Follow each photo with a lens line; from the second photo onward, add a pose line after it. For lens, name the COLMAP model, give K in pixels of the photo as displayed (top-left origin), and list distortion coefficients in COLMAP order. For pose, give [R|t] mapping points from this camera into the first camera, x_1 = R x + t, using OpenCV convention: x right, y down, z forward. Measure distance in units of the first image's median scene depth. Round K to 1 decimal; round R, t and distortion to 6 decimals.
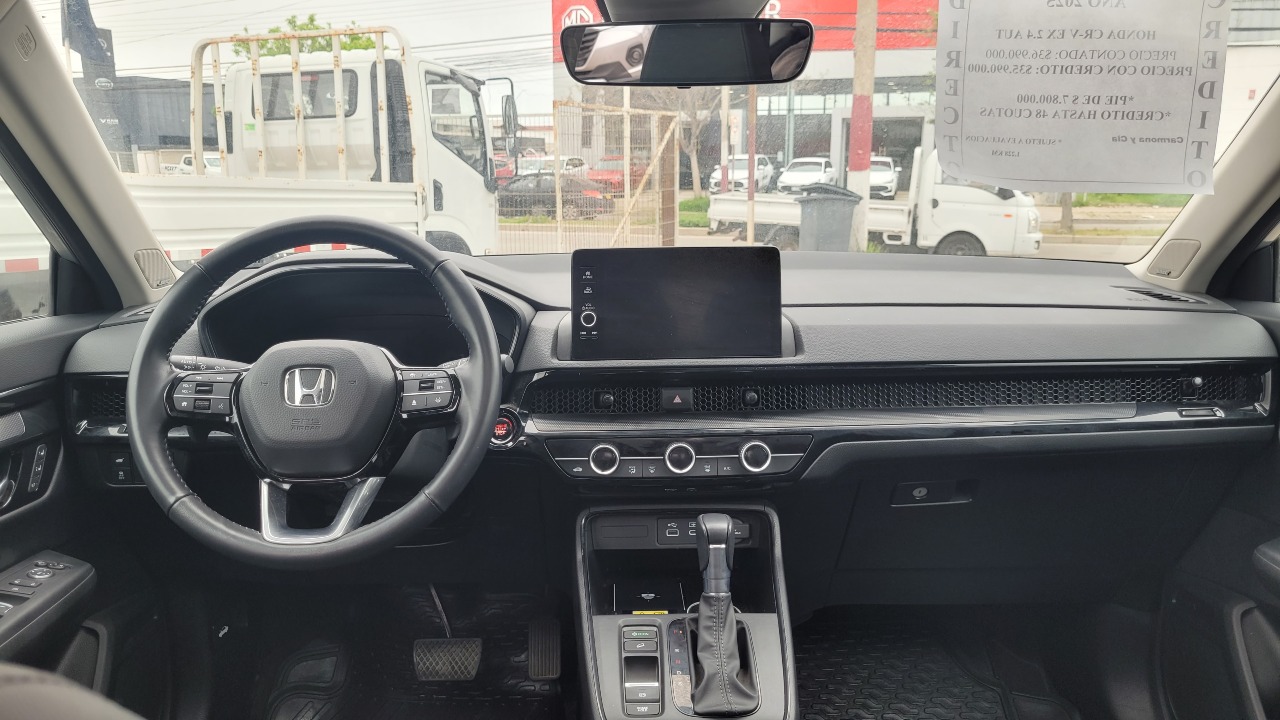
lens RADIAL K [[1011.0, 0, 641.2], [0, 1011.0, 353.3], [0, 0, 1]] dist [0.006111, 0.002837]
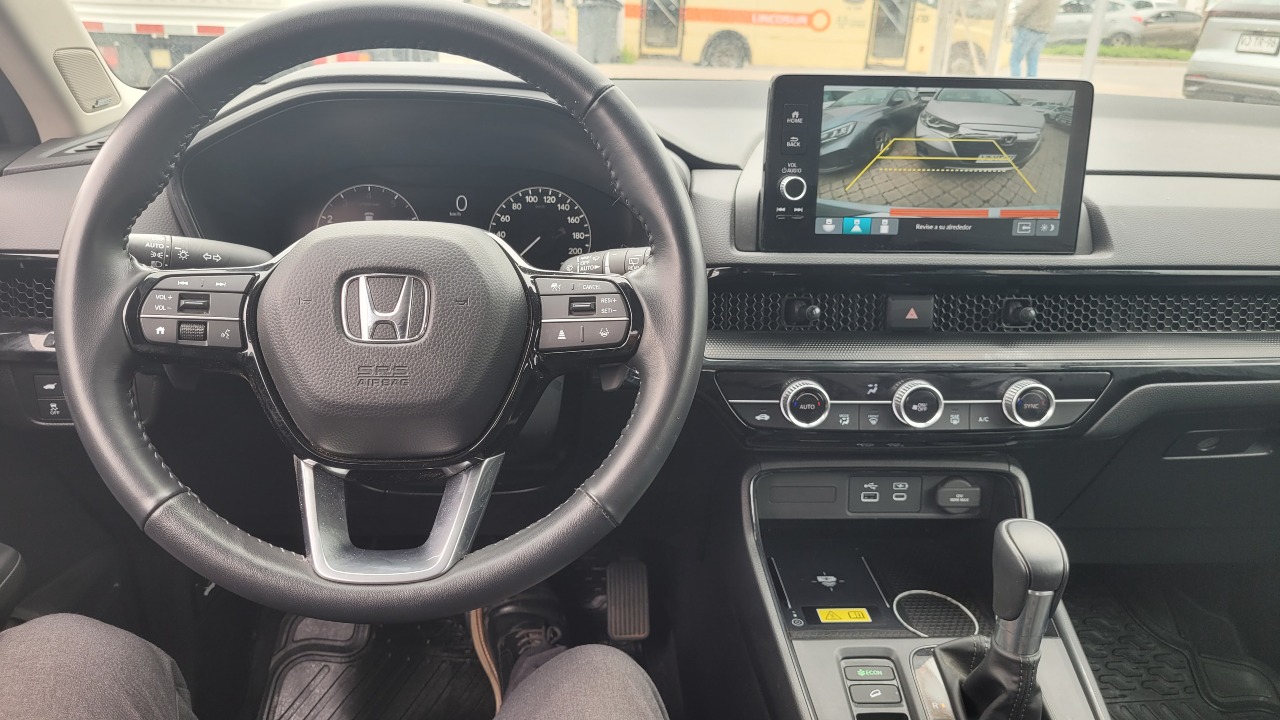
lens RADIAL K [[1011.0, 0, 641.2], [0, 1011.0, 353.3], [0, 0, 1]] dist [0.006111, 0.002837]
pose [[0.998263, 0.021844, 0.054722, -0.205479], [-0.030572, 0.985965, 0.164132, -0.037517], [-0.050369, -0.165520, 0.984919, 0.409894]]
